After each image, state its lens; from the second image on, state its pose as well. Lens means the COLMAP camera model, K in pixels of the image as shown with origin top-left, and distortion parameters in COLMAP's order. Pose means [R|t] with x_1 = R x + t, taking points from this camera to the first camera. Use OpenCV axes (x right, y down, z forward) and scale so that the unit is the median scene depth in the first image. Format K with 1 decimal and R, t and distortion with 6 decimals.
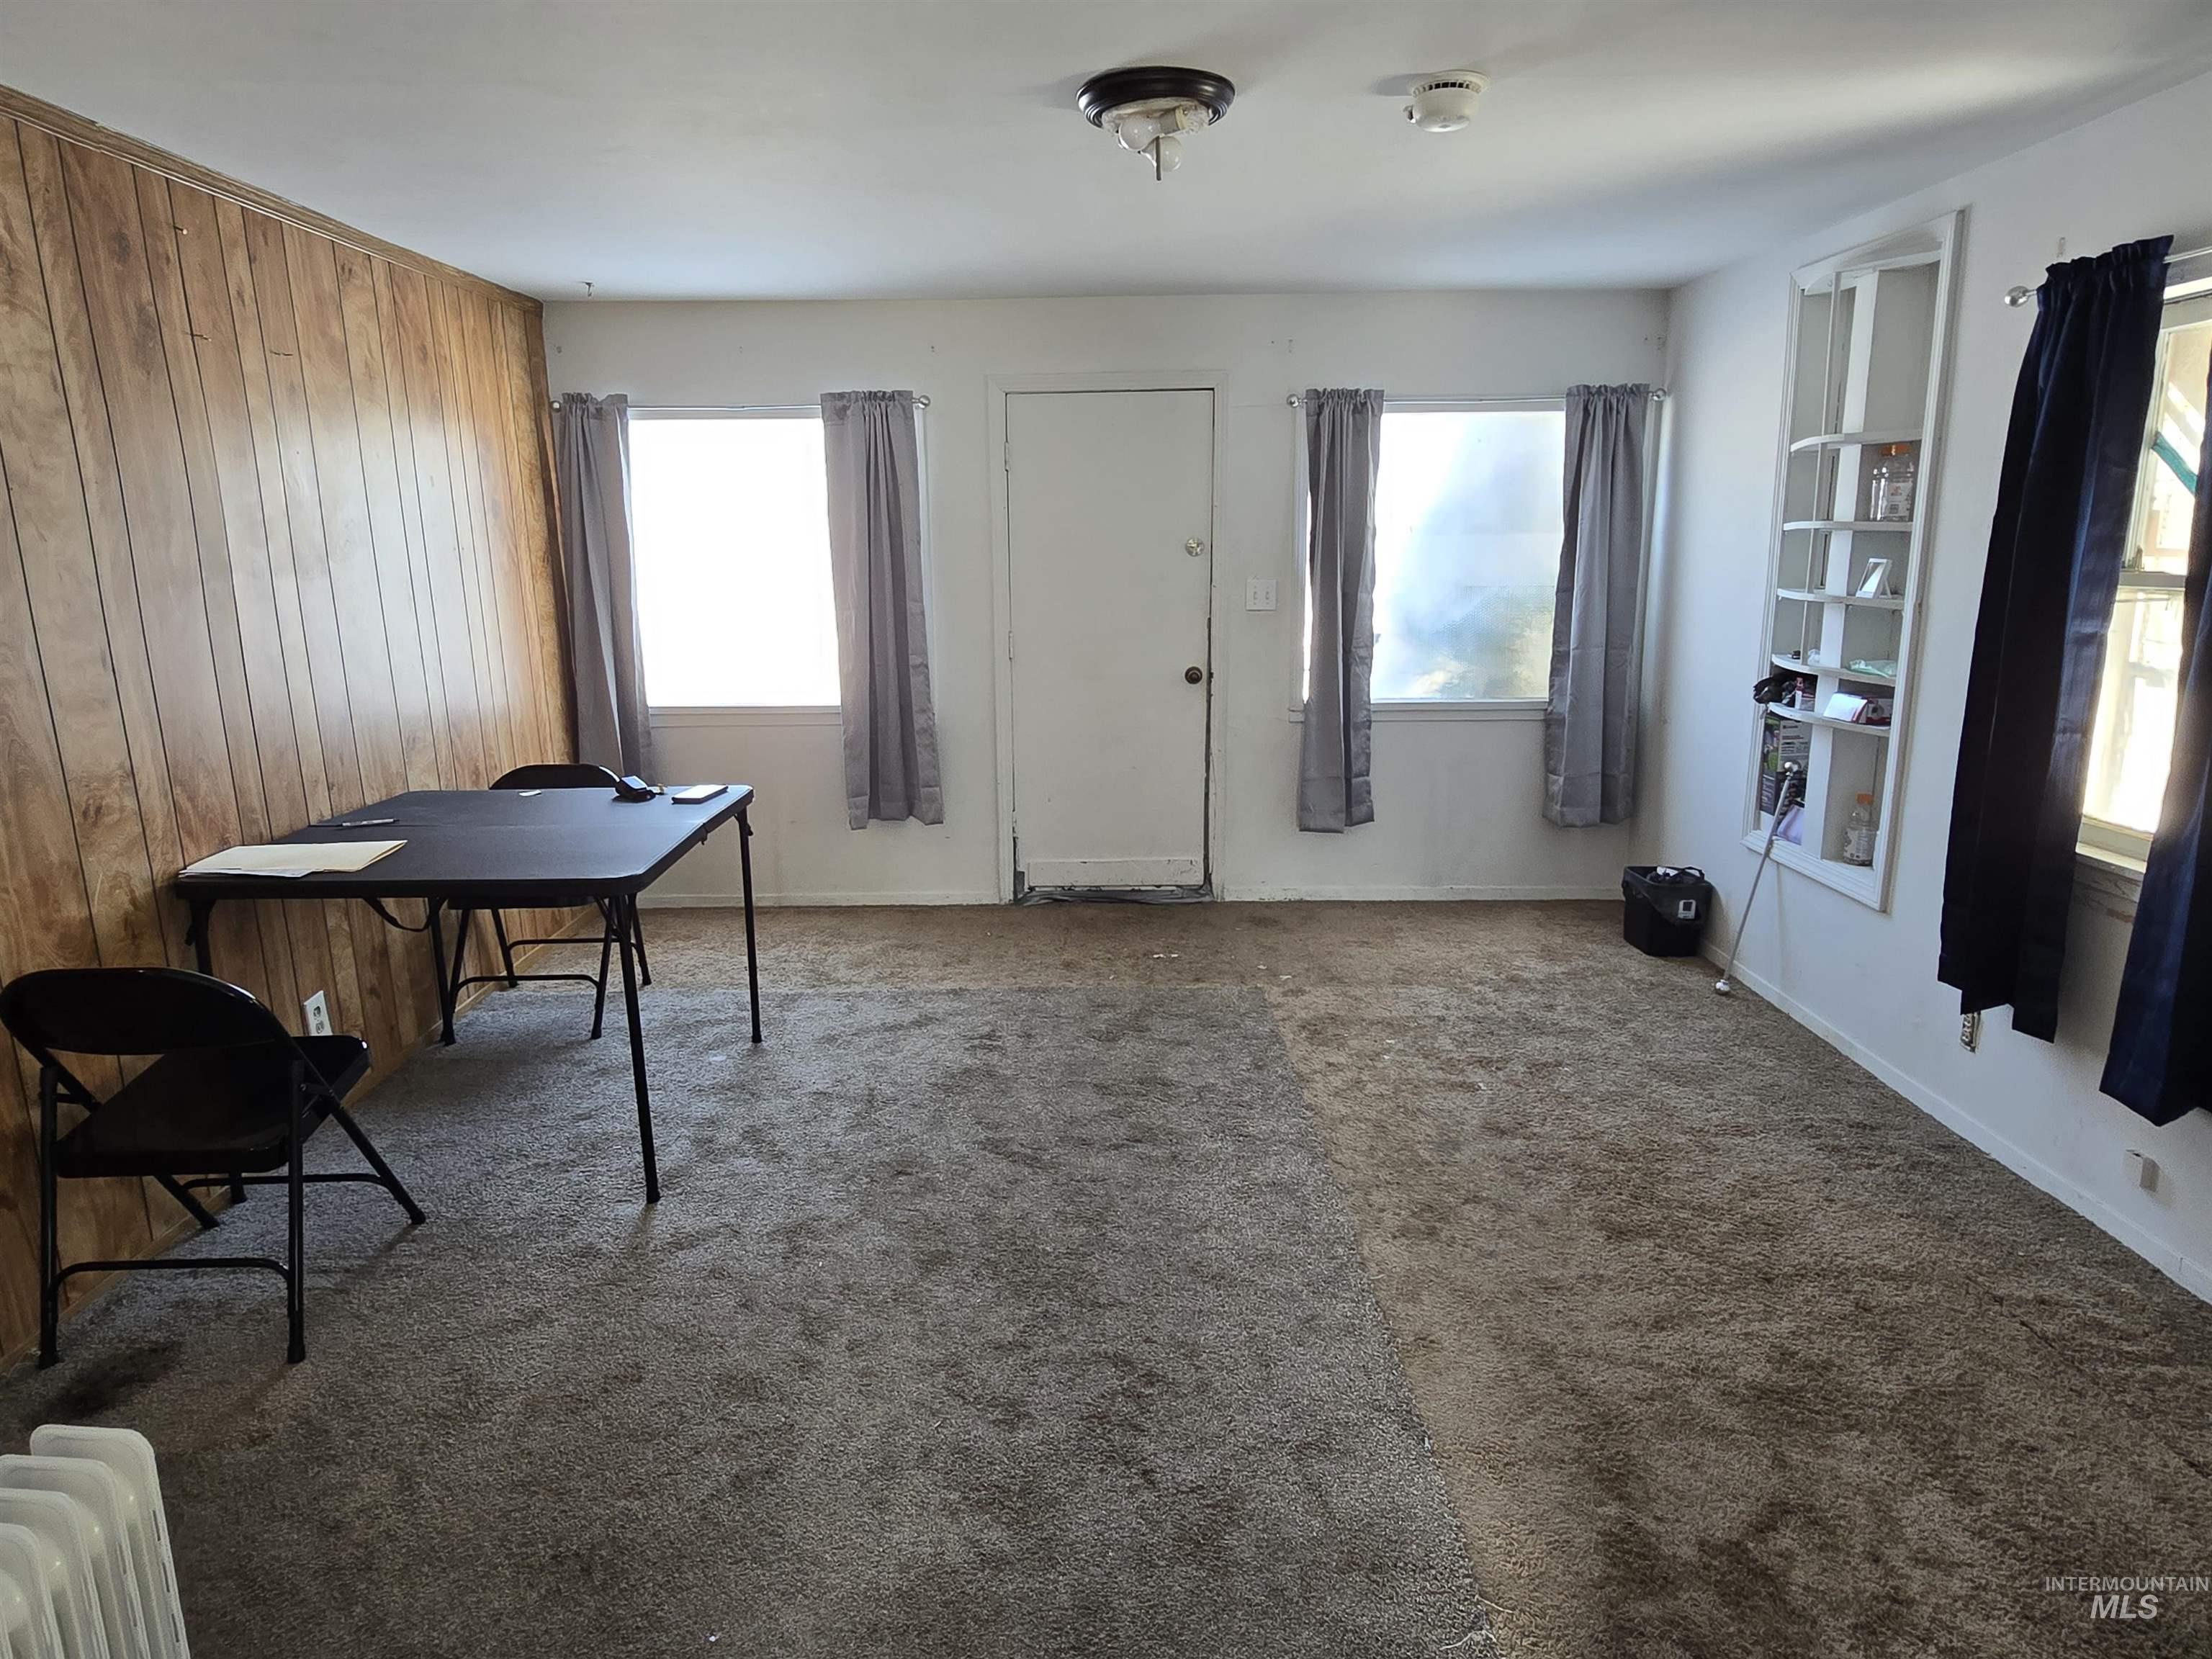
lens RADIAL K [[1344.1, 0, 1096.0], [0, 1344.1, 825.7], [0, 0, 1]] dist [-0.006329, -0.000912]
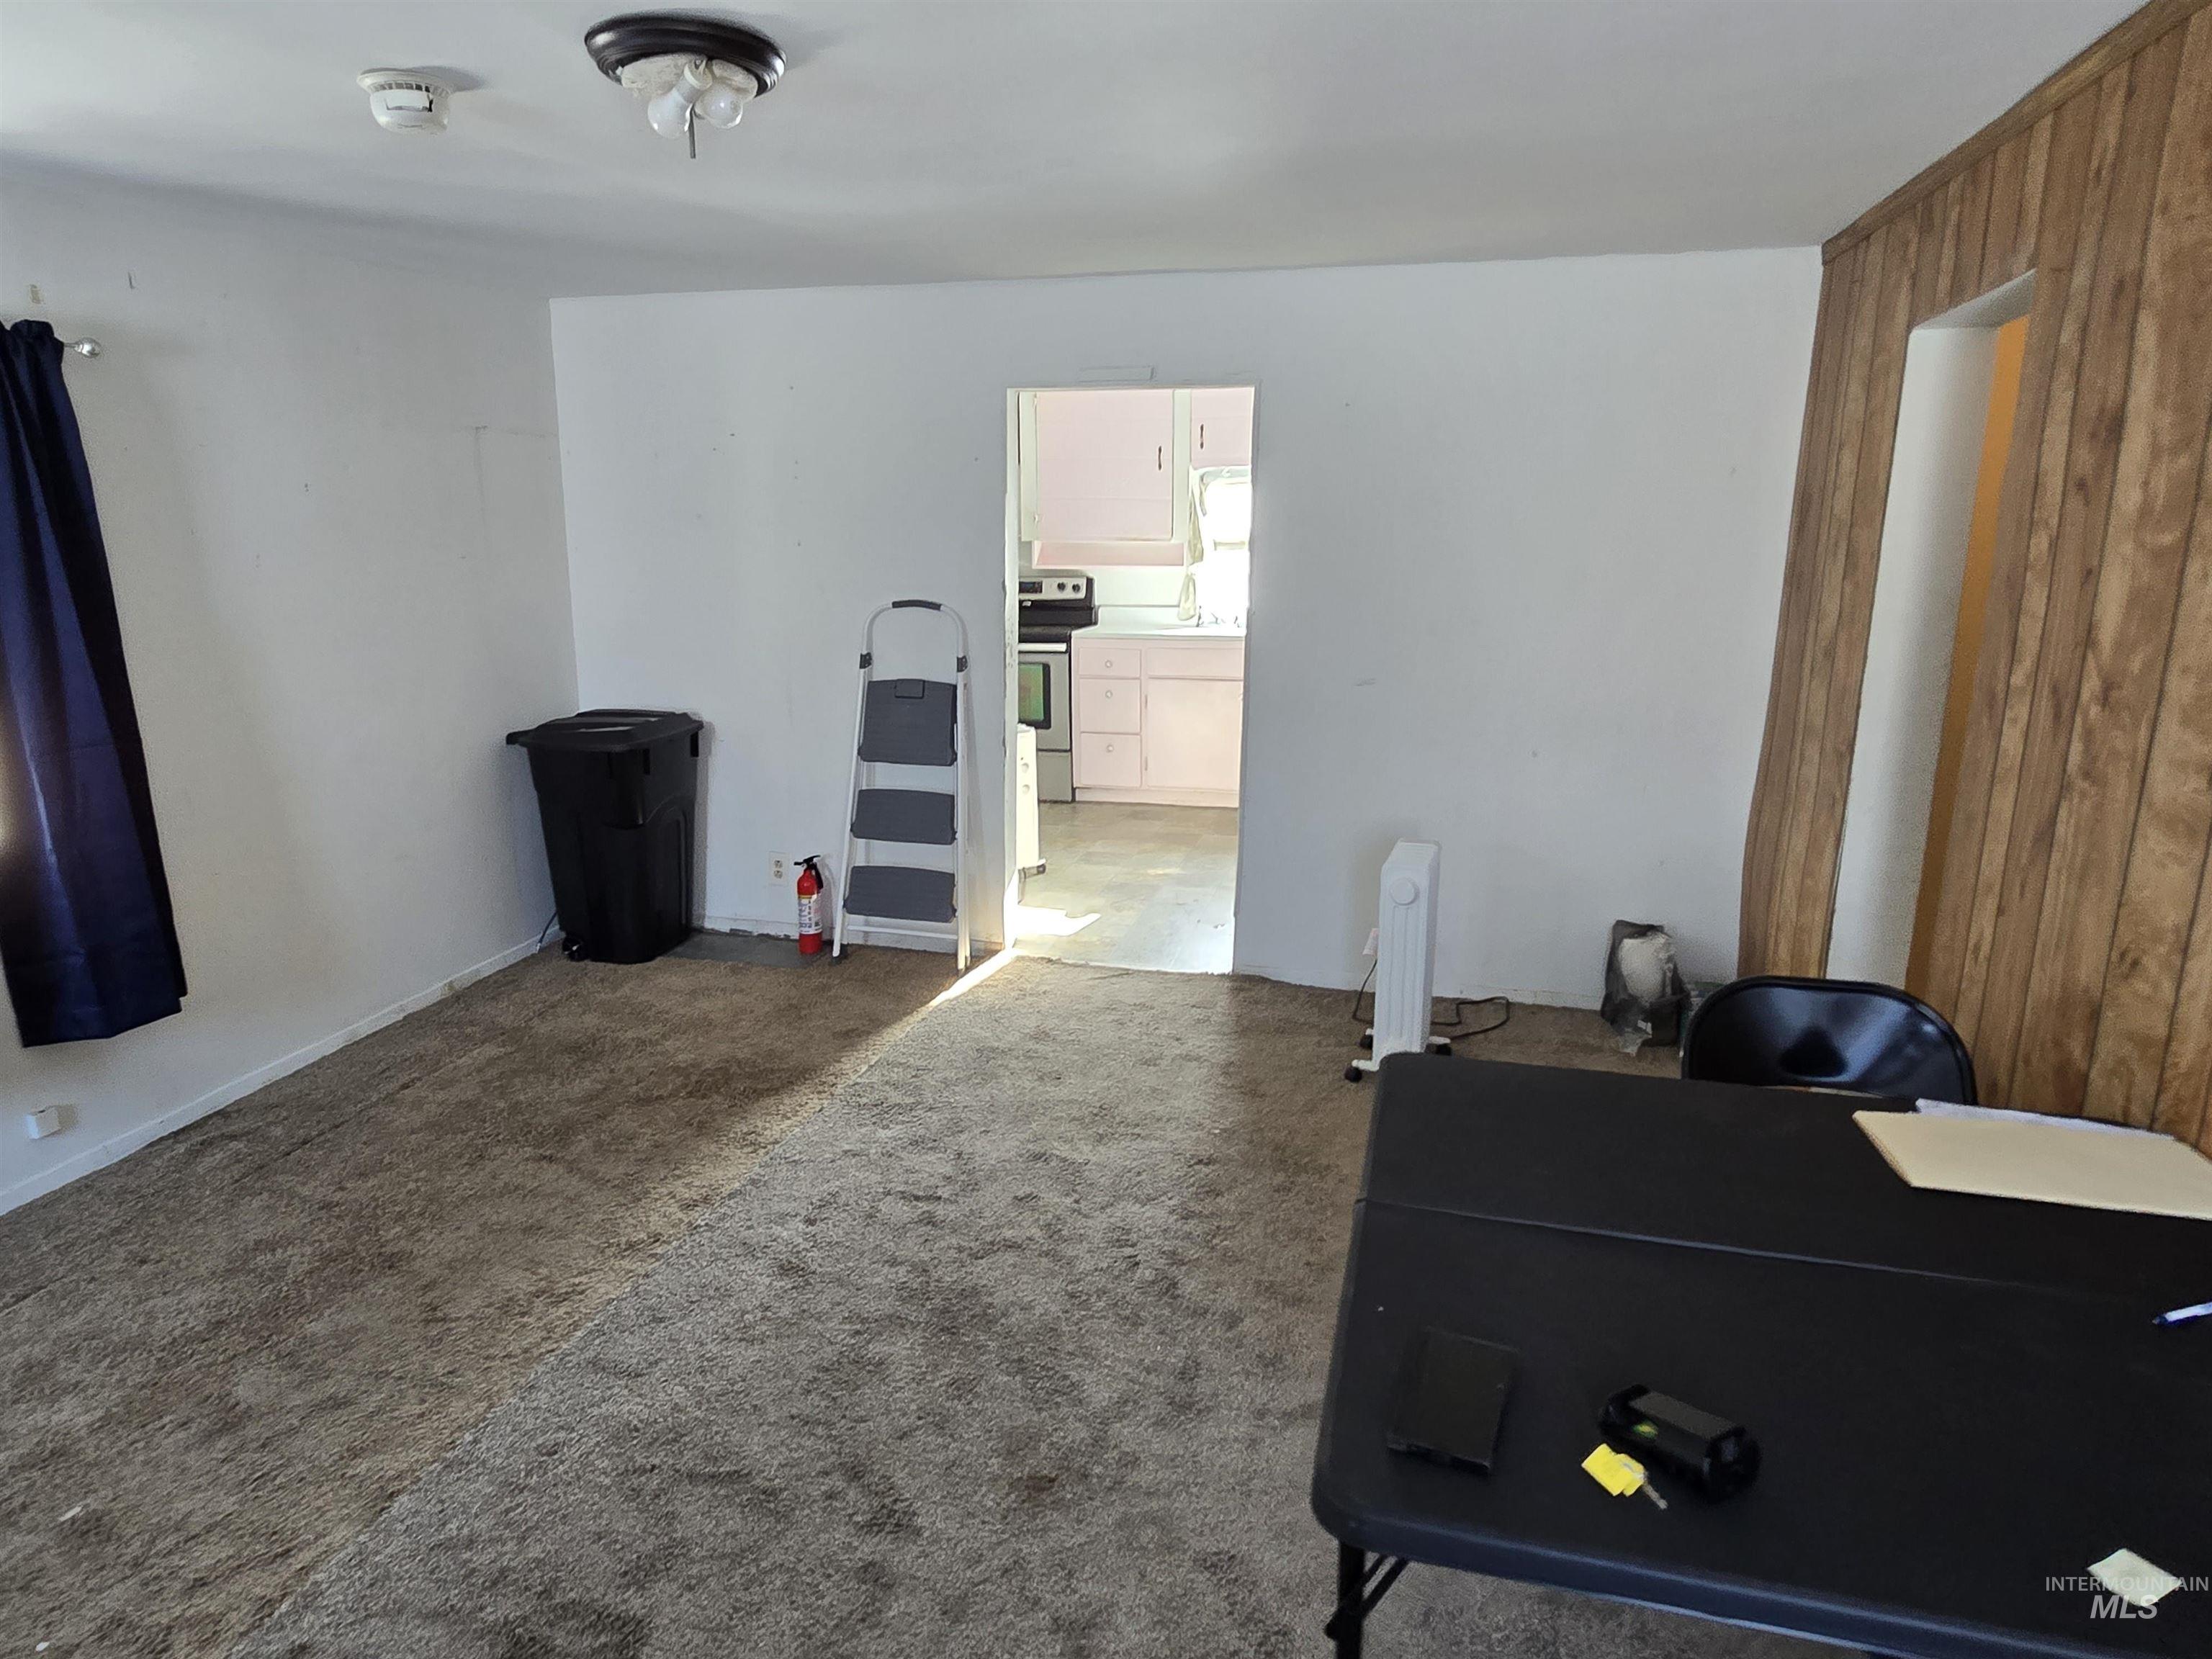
lens RADIAL K [[1344.1, 0, 1095.6], [0, 1344.1, 832.5], [0, 0, 1]] dist [-0.006329, -0.000912]
pose [[-0.965319, -0.049298, 0.256378, -0.387961], [0.067239, 0.901936, 0.426603, -0.402693], [-0.252267, 0.429046, -0.867341, 1.685122]]
